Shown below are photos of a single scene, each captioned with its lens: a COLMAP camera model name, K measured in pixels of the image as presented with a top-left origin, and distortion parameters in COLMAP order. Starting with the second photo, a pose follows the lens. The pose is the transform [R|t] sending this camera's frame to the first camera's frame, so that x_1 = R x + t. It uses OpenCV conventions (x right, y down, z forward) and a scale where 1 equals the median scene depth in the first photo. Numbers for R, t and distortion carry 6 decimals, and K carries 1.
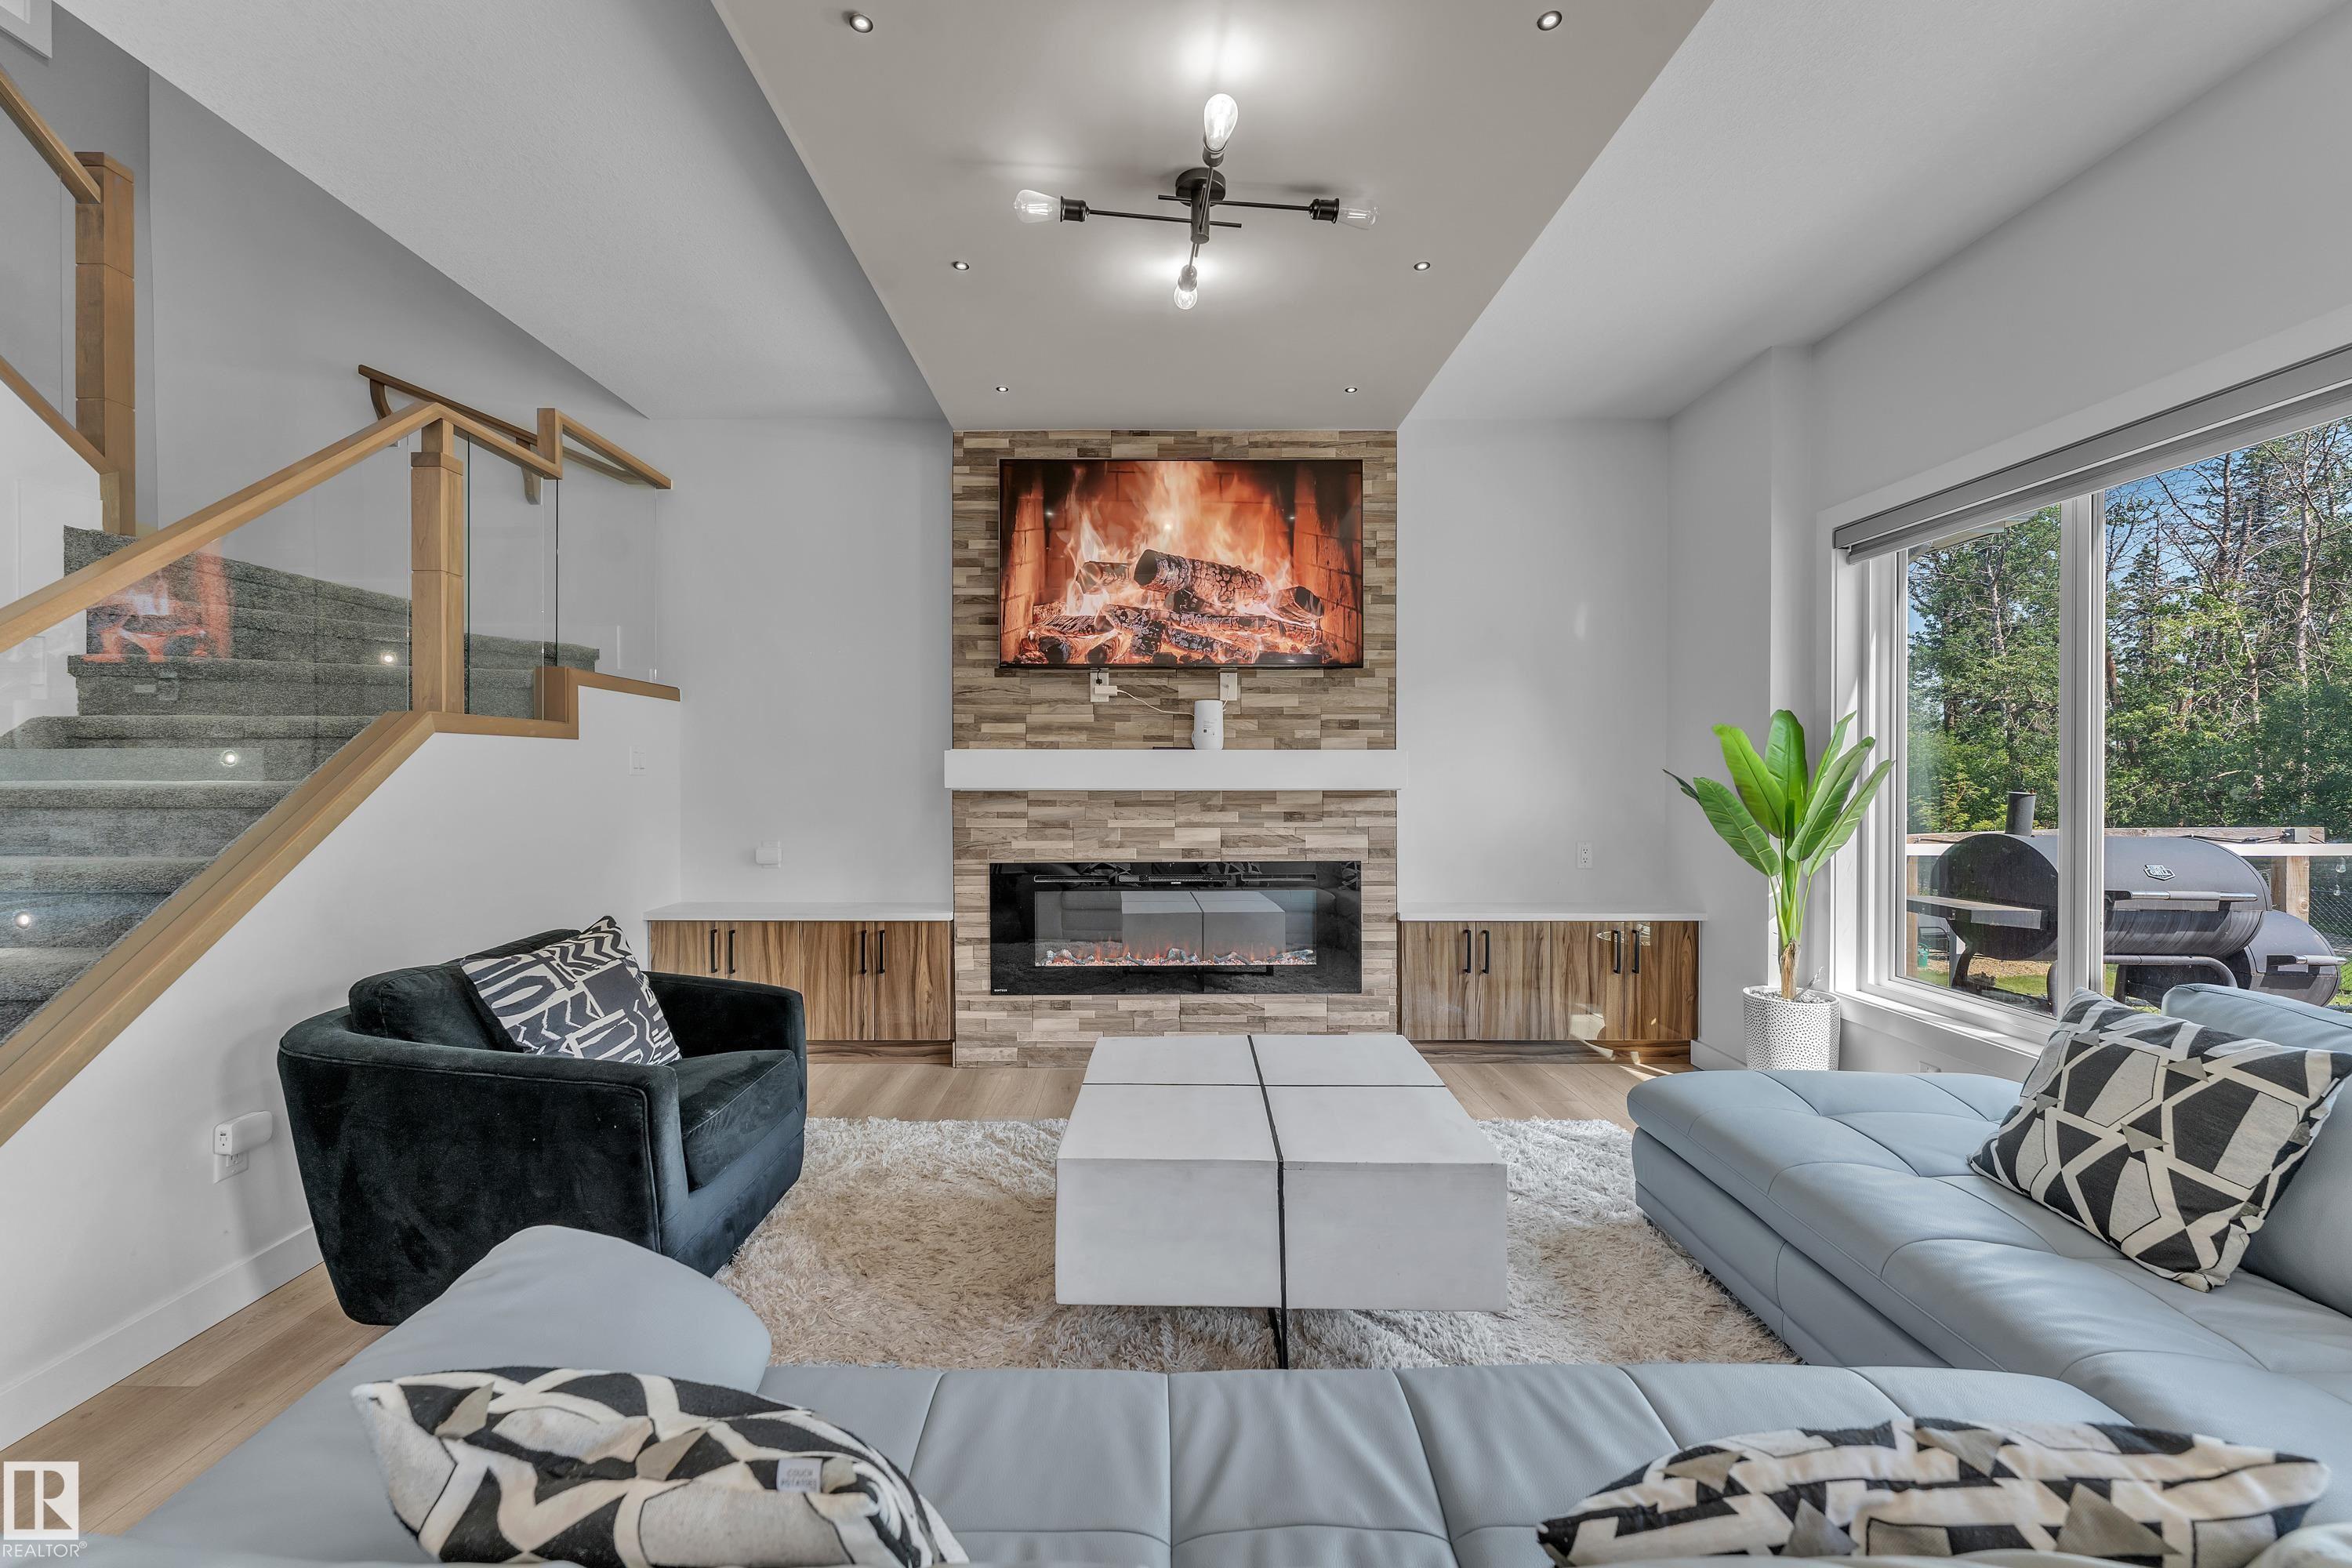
lens RADIAL K [[934.1, 0, 1151.5], [0, 934.1, 782.3], [0, 0, 1]] dist [0.001715, 0.000165]
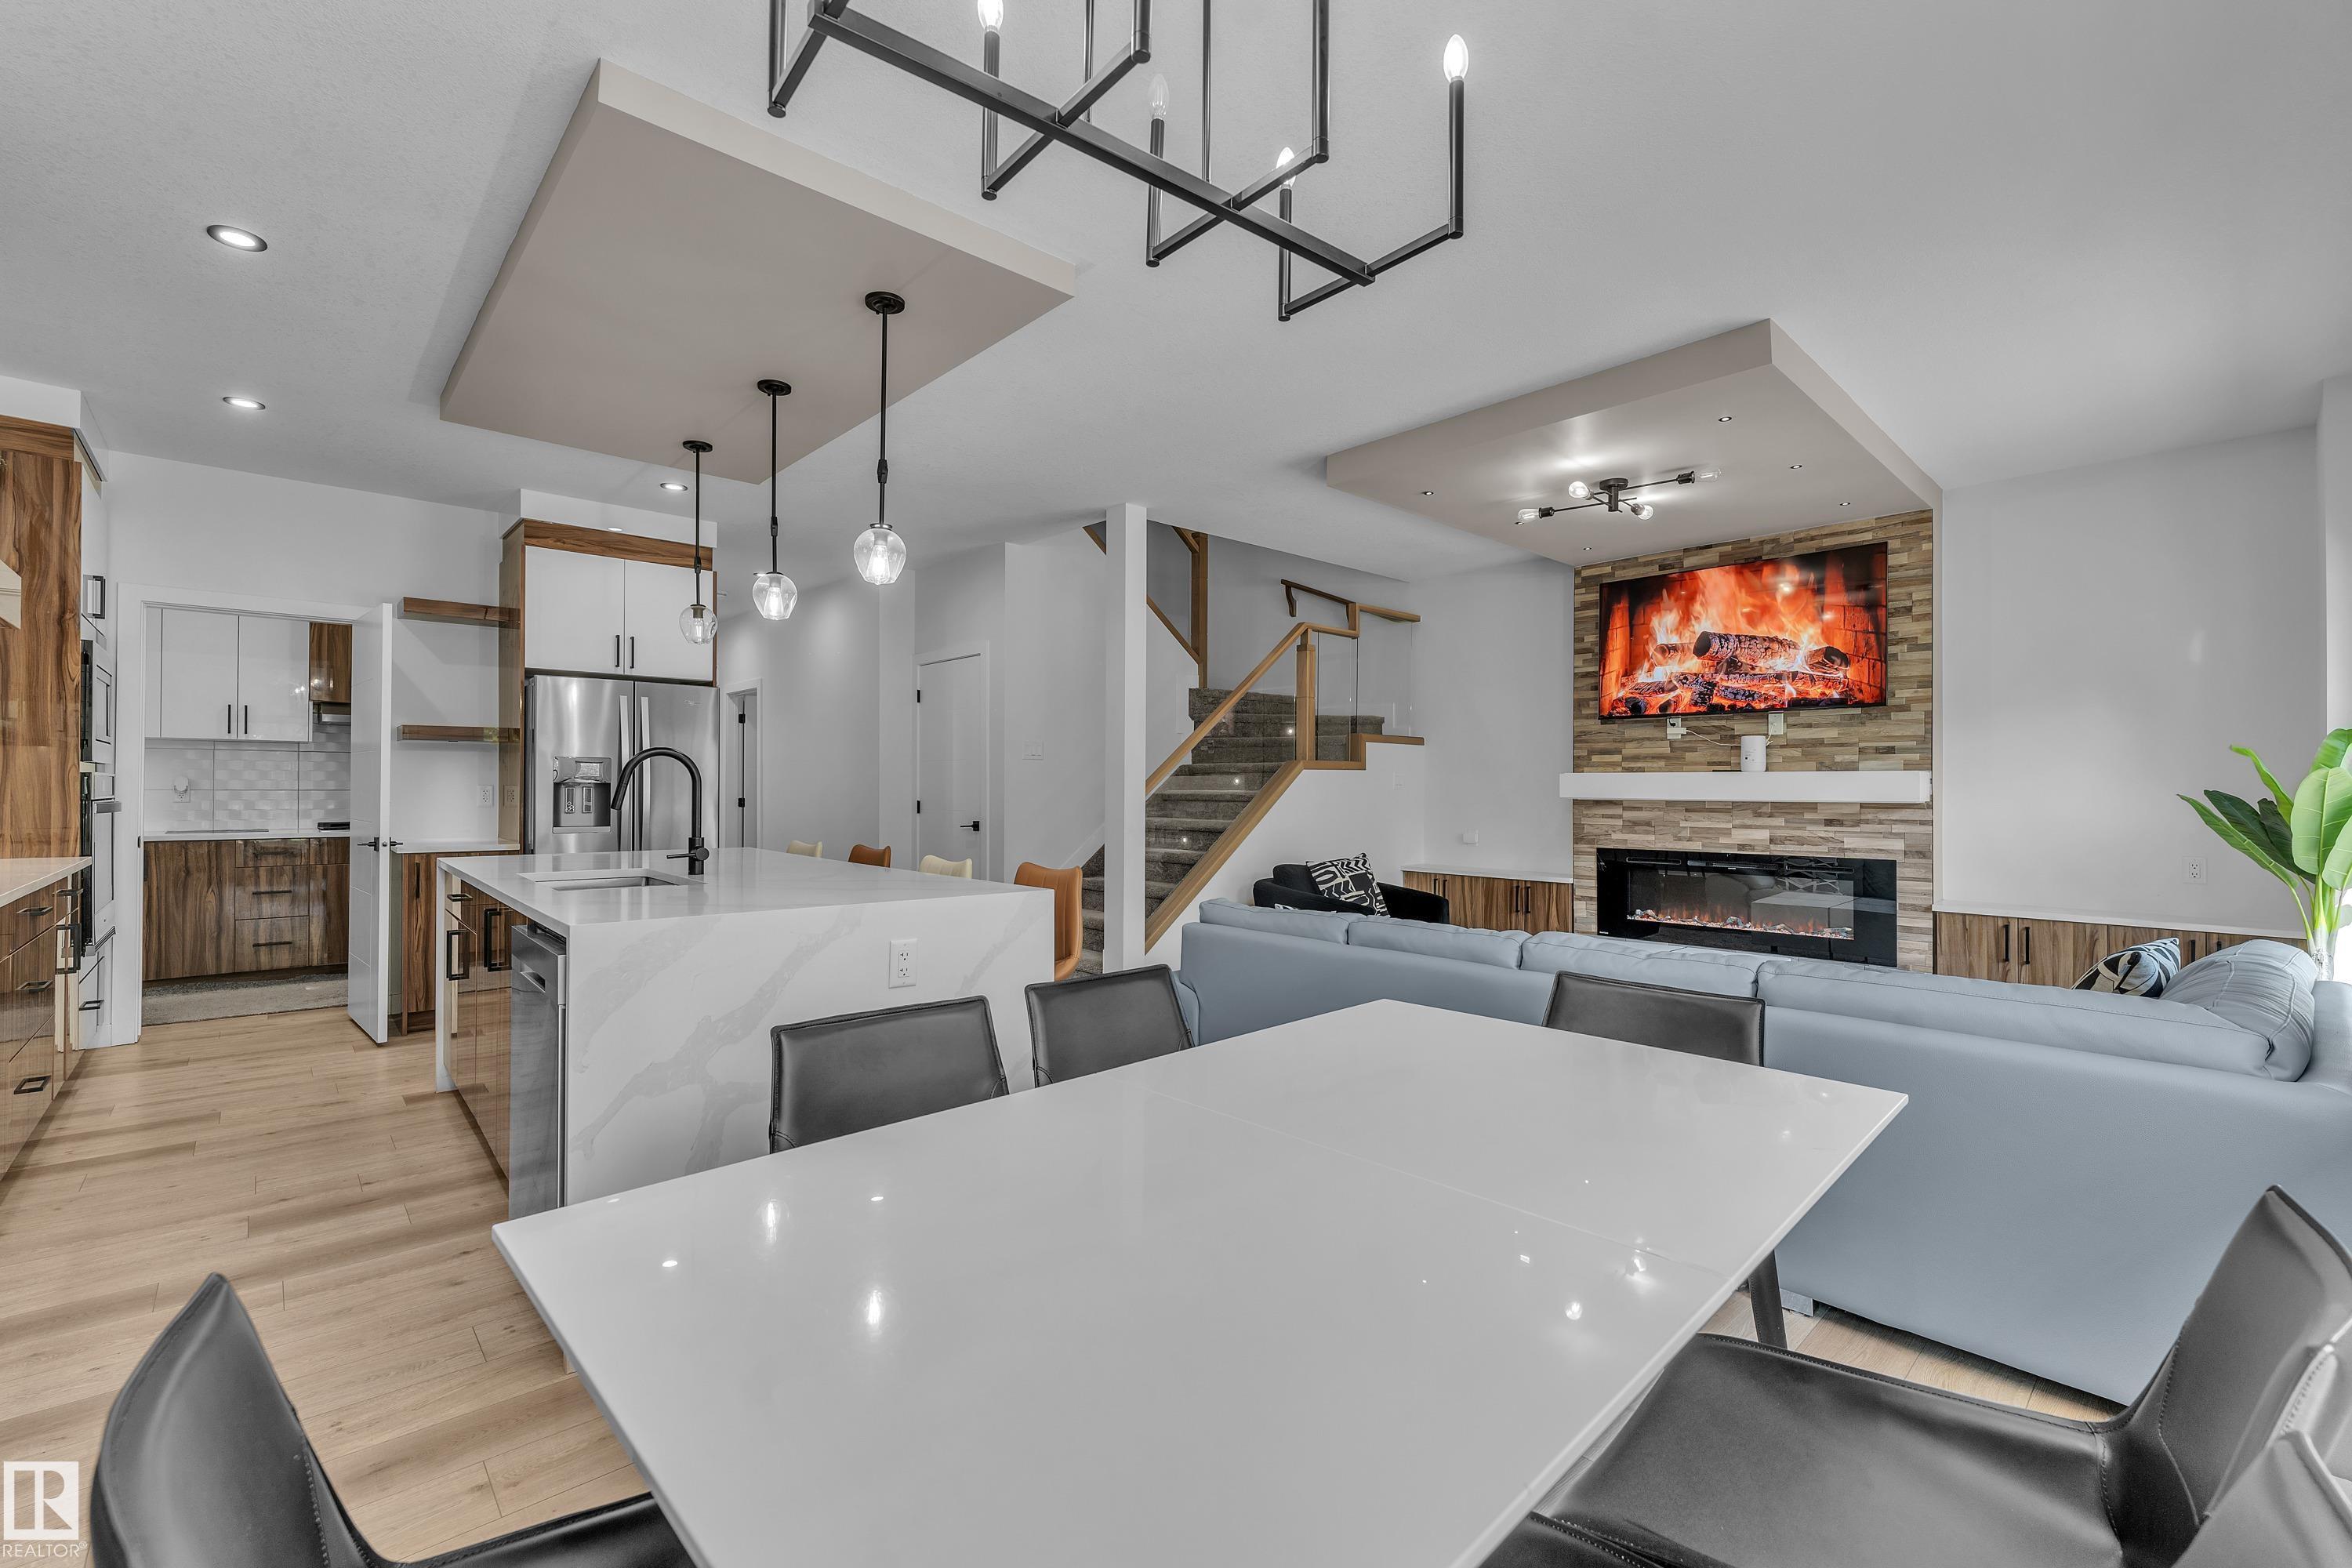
lens RADIAL K [[1000.1, 0, 1156.3], [0, 1000.1, 781.0], [0, 0, 1]] dist [0.000098, 0.000032]
pose [[0.673285, -0.002008, -0.739381, 0.545162], [-0.009504, 0.999890, -0.011370, 0.003766], [0.739322, 0.014682, 0.673192, -0.621074]]
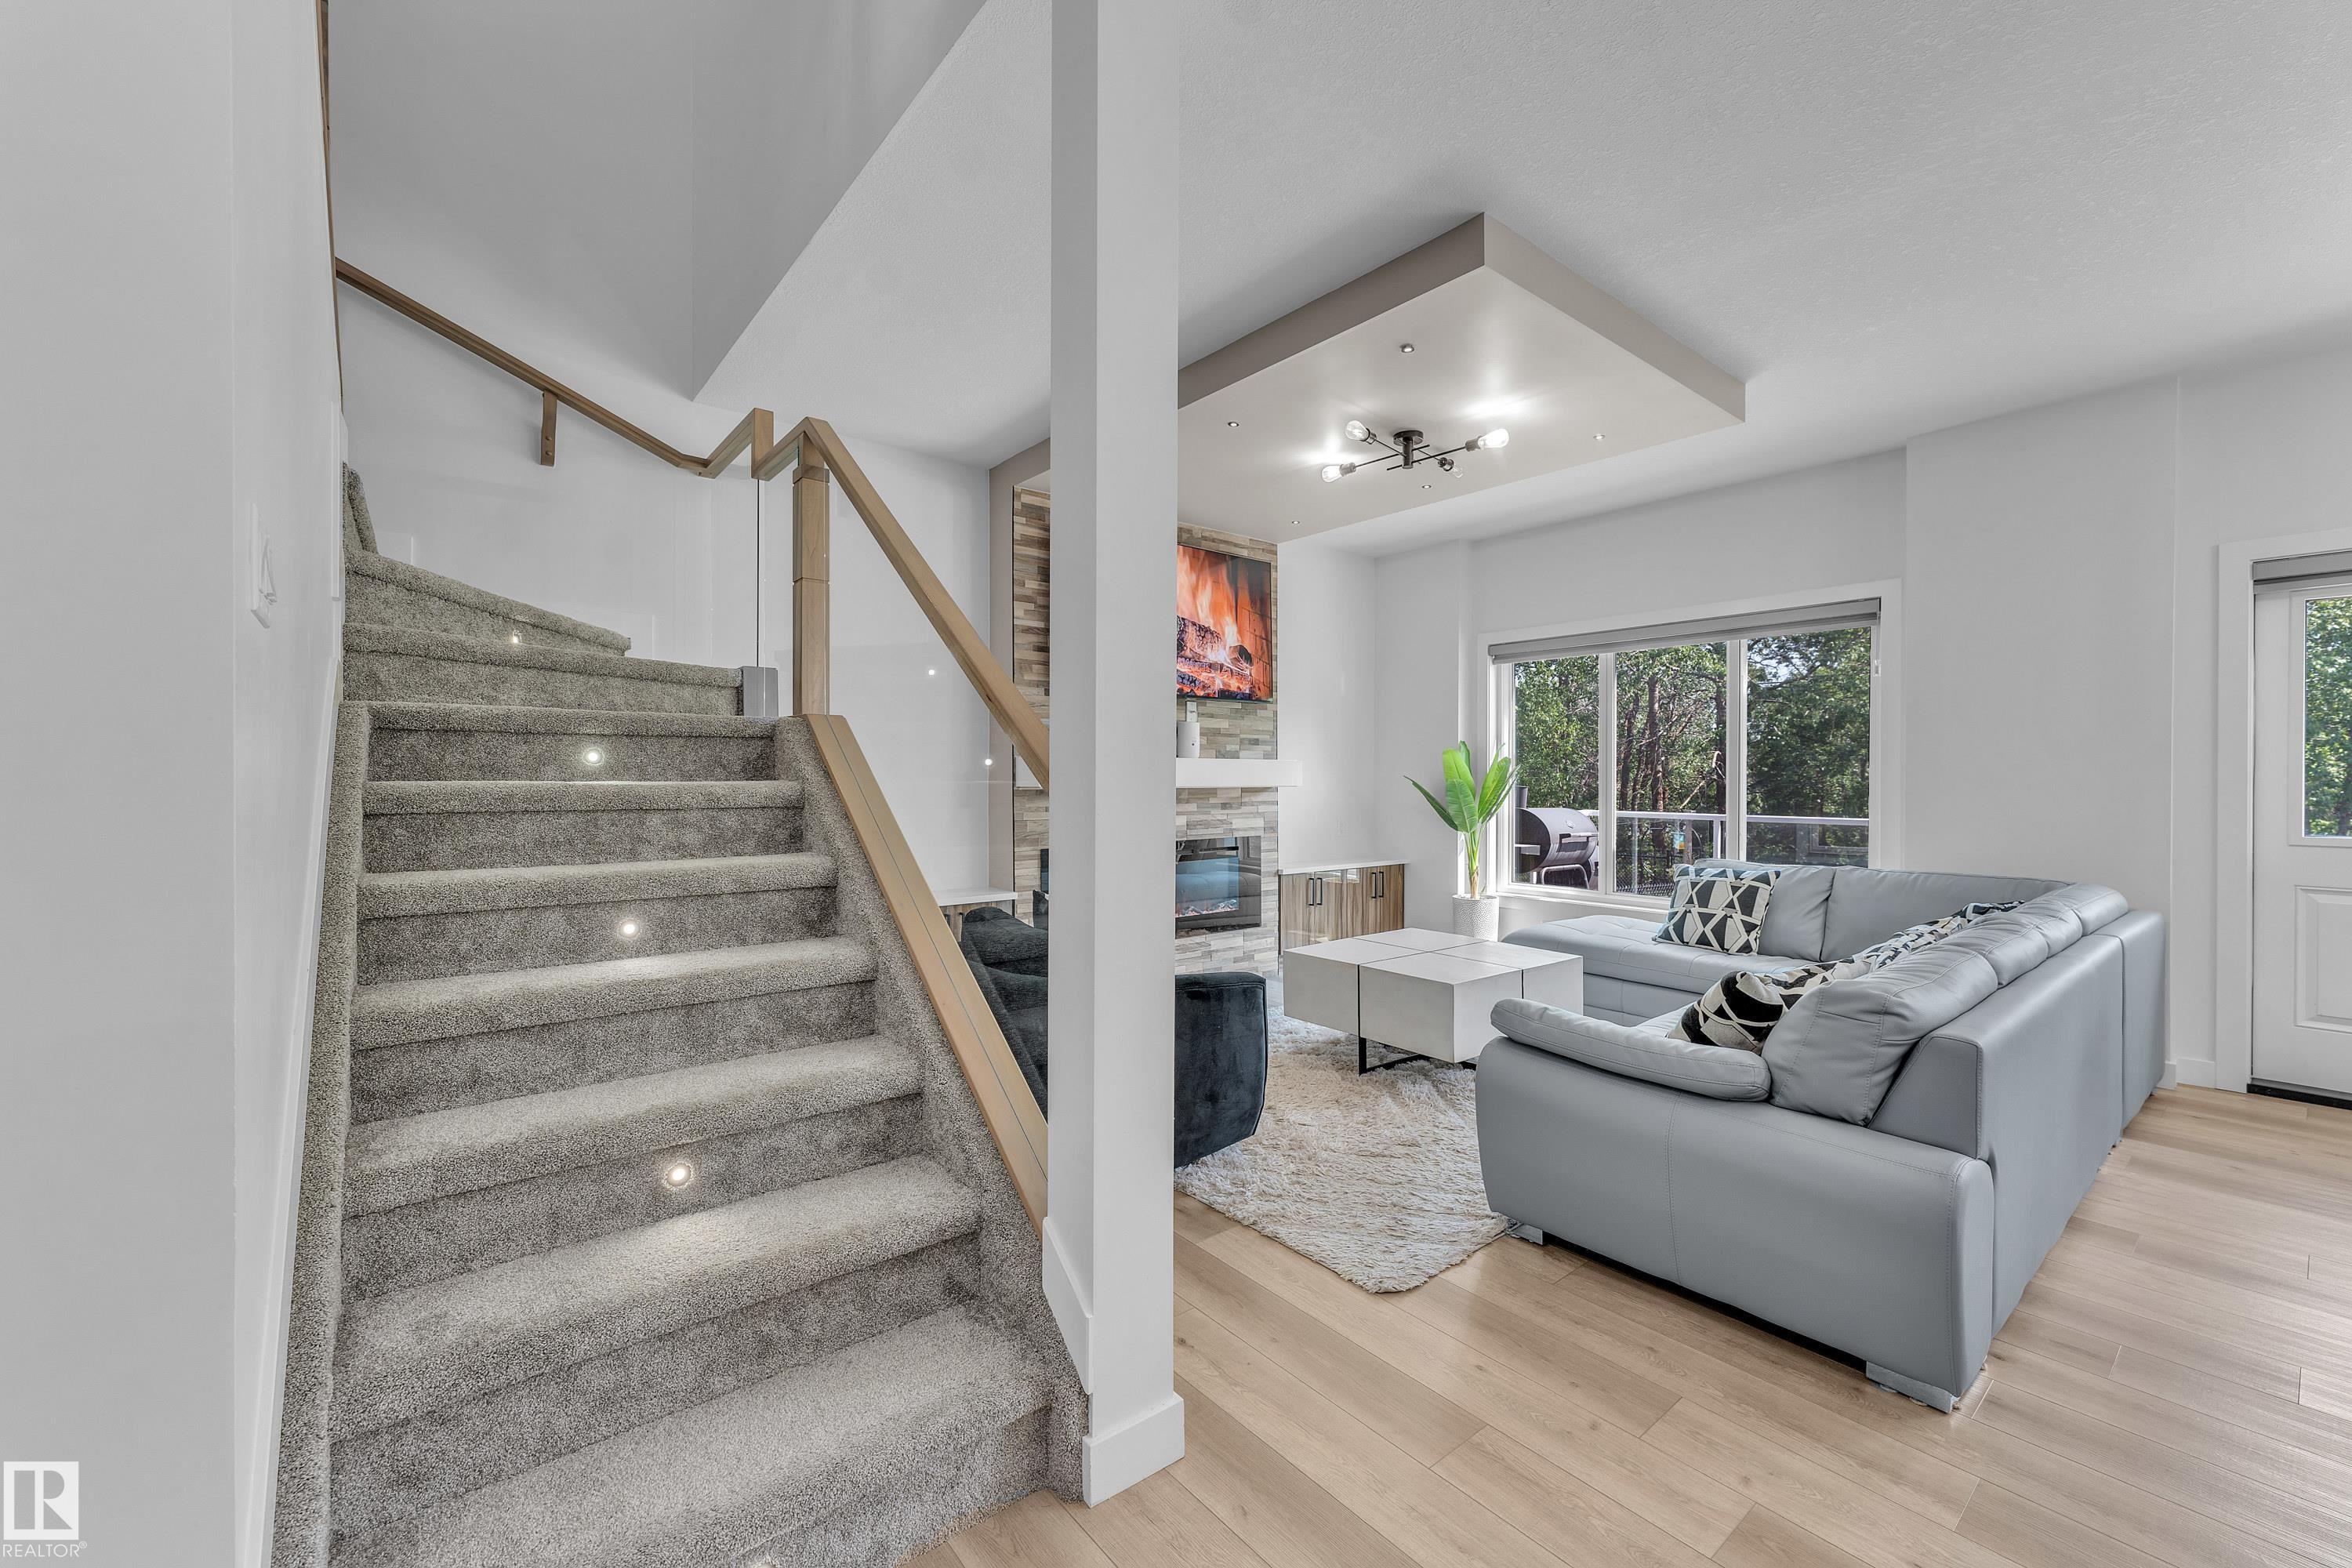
lens RADIAL K [[931.4, 0, 1158.6], [0, 931.4, 781.8], [0, 0, 1]] dist [0.000781, -0.000171]
pose [[0.783752, -0.002312, 0.621070, -0.803131], [0.003551, 0.999993, -0.000759, 0.000773], [-0.621064, 0.002800, 0.783755, -0.038528]]
